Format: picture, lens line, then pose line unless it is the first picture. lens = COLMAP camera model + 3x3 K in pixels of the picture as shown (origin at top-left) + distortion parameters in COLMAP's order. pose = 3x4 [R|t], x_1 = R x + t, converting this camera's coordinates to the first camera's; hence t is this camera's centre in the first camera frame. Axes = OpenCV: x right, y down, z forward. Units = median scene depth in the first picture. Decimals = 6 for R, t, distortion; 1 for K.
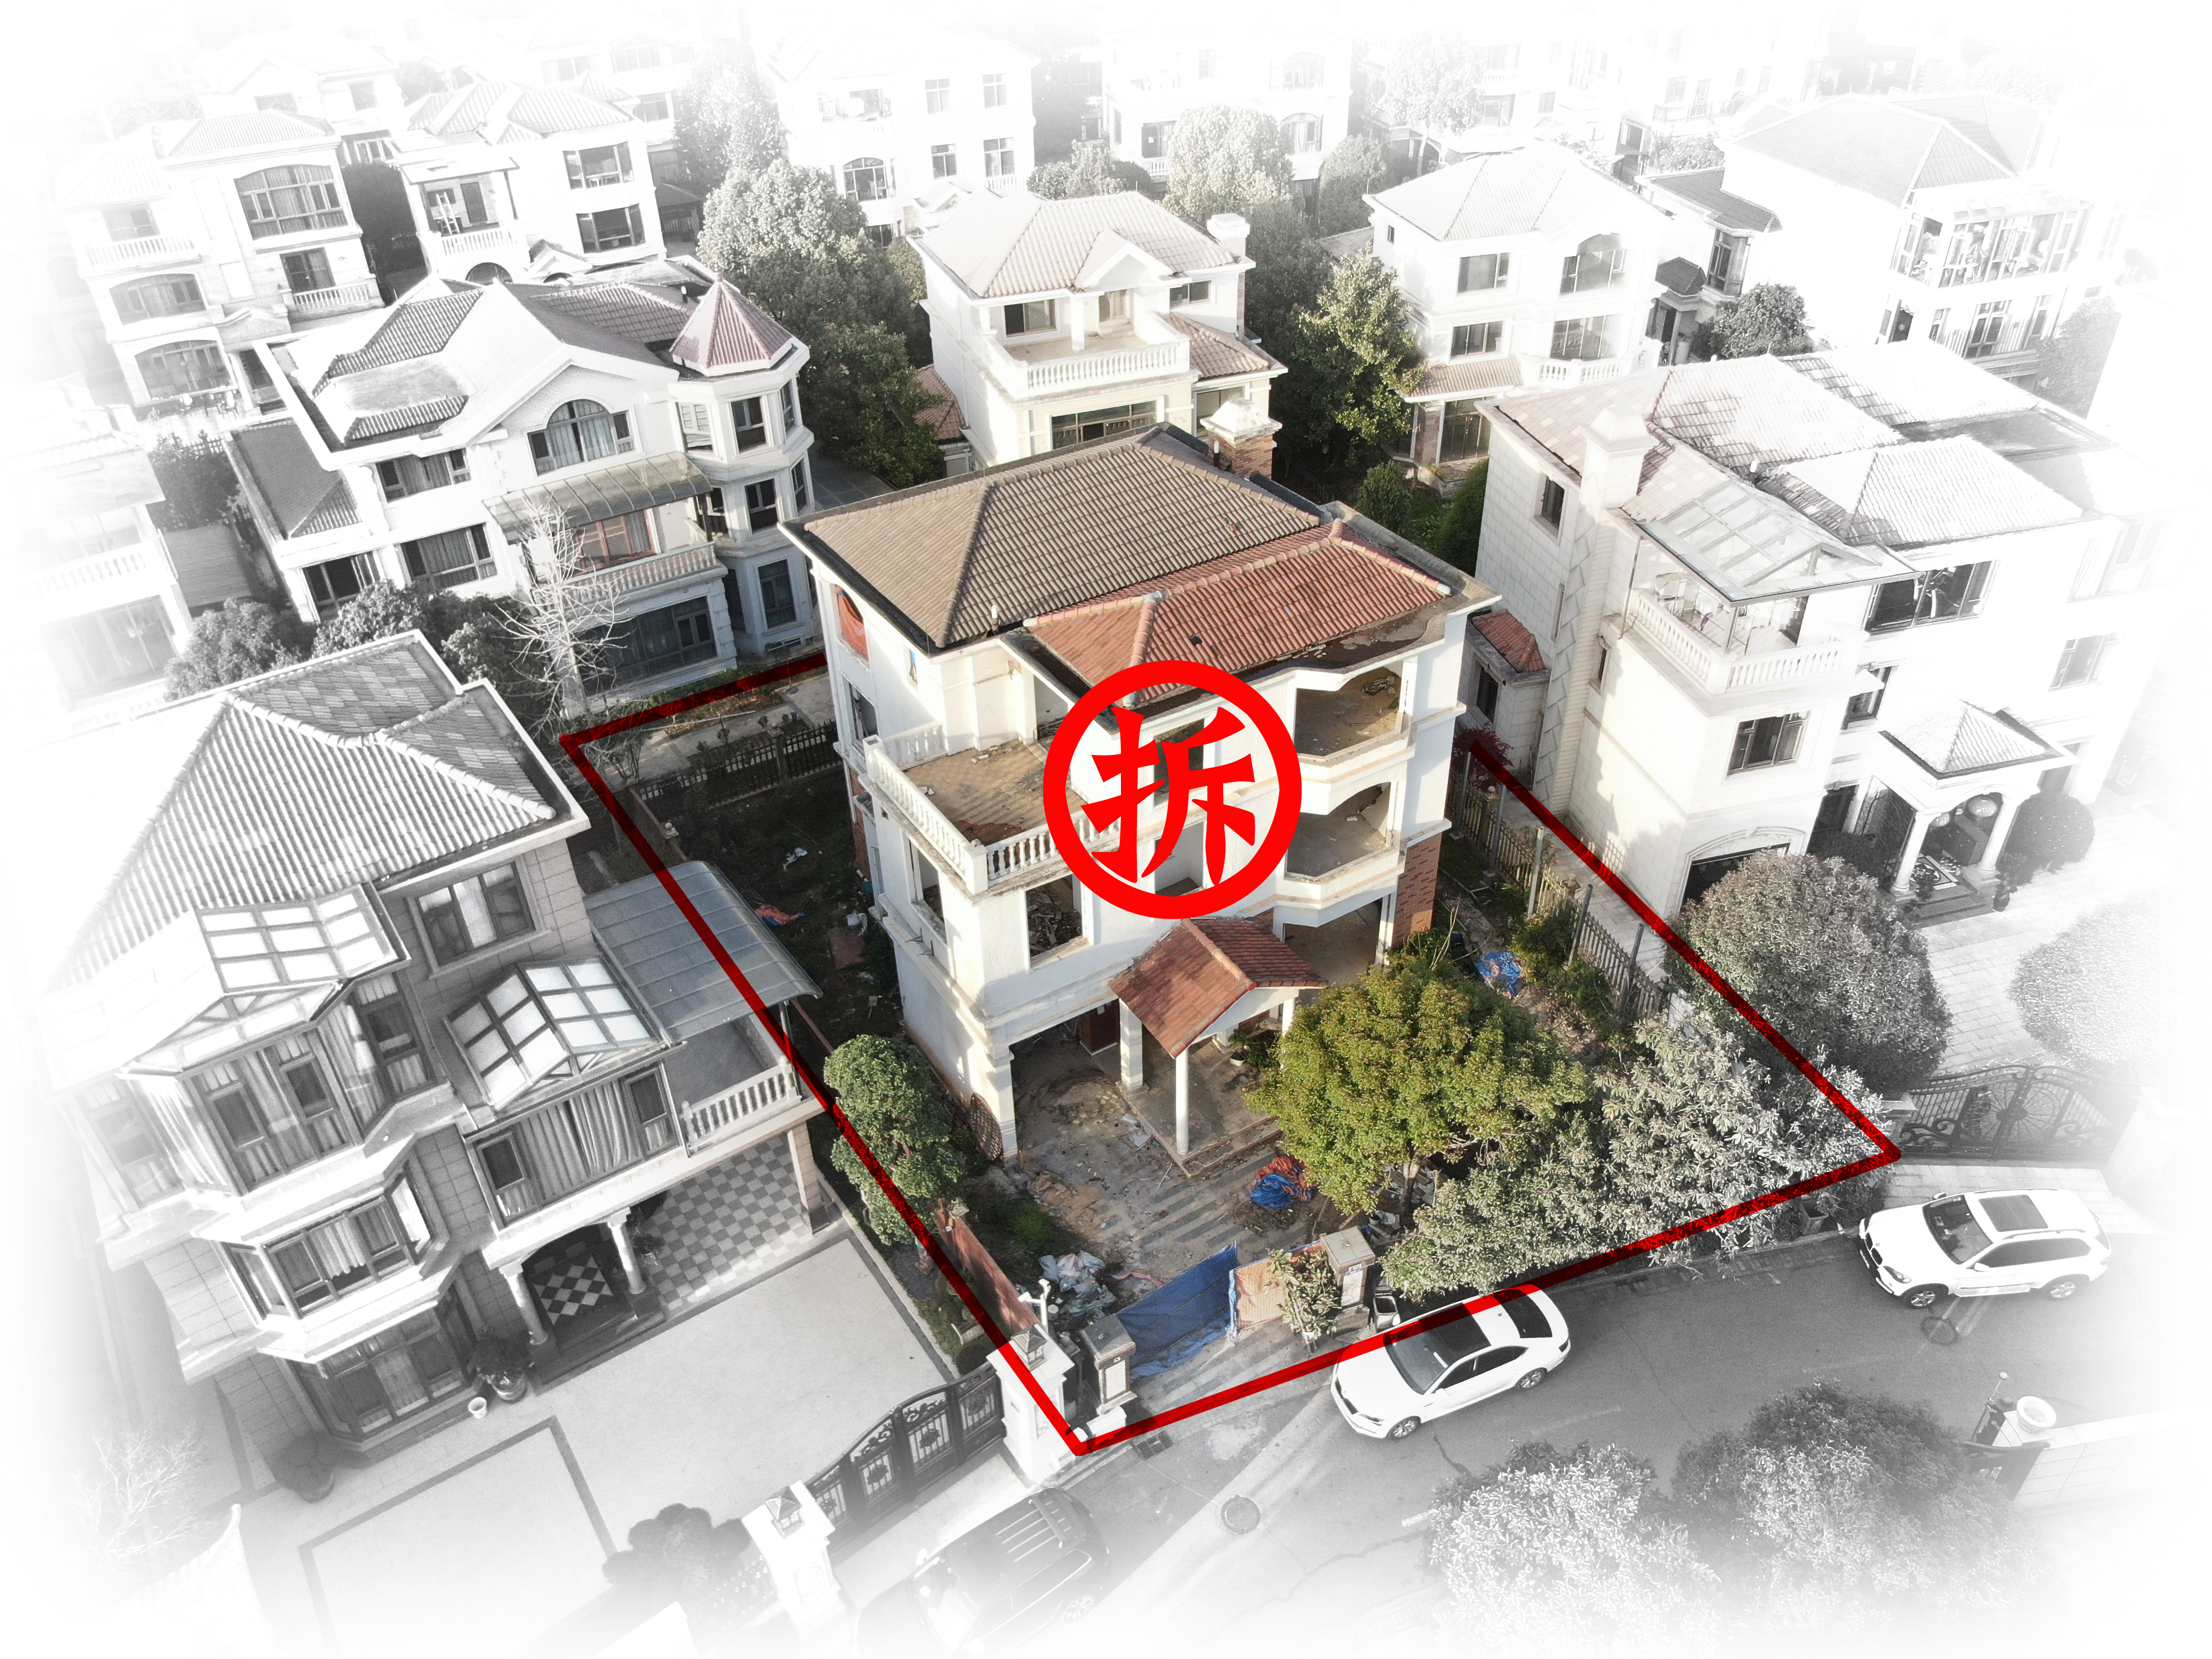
lens RADIAL K [[1565.5, 0, 1115.6], [0, 1565.5, 821.7], [0, 0, 1]] dist [-0.008221, -0.002955]
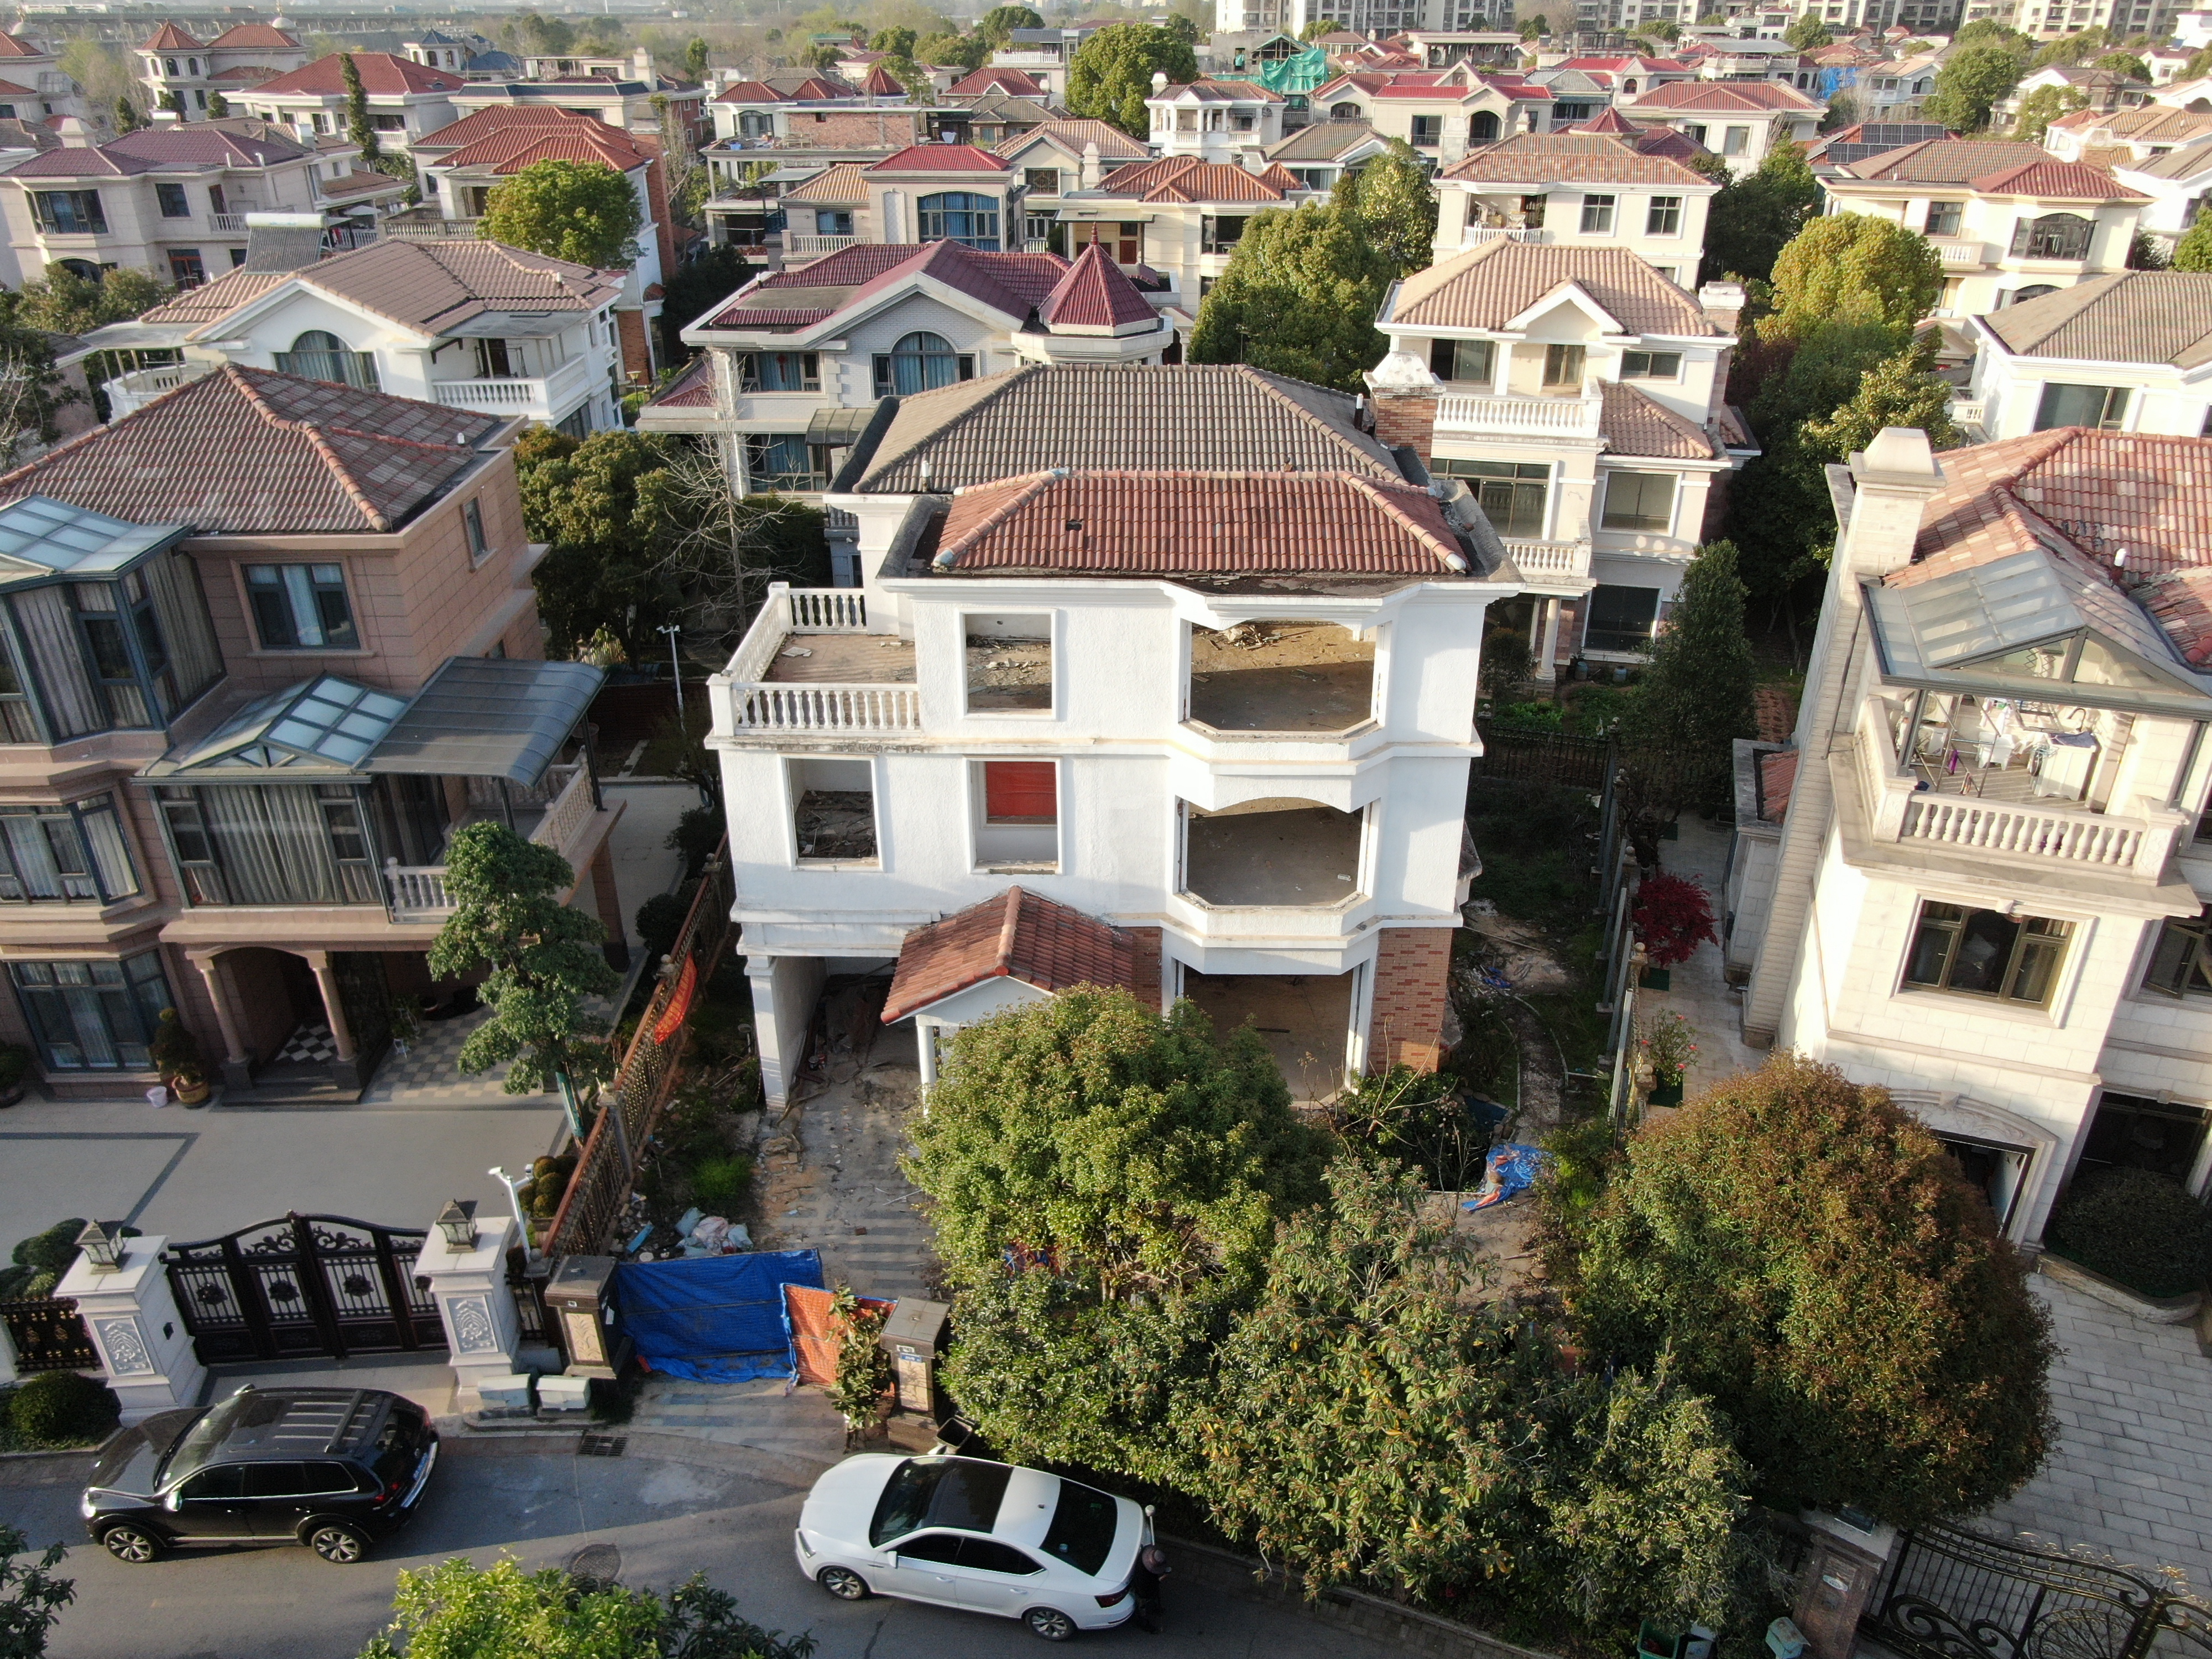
lens RADIAL K [[1565.5, 0, 1115.6], [0, 1565.5, 821.7], [0, 0, 1]] dist [-0.008221, -0.002955]
pose [[0.837579, 0.274591, -0.472294, 0.485354], [-0.337786, 0.939748, -0.052671, 0.059002], [0.429374, 0.203650, 0.879866, 0.340837]]
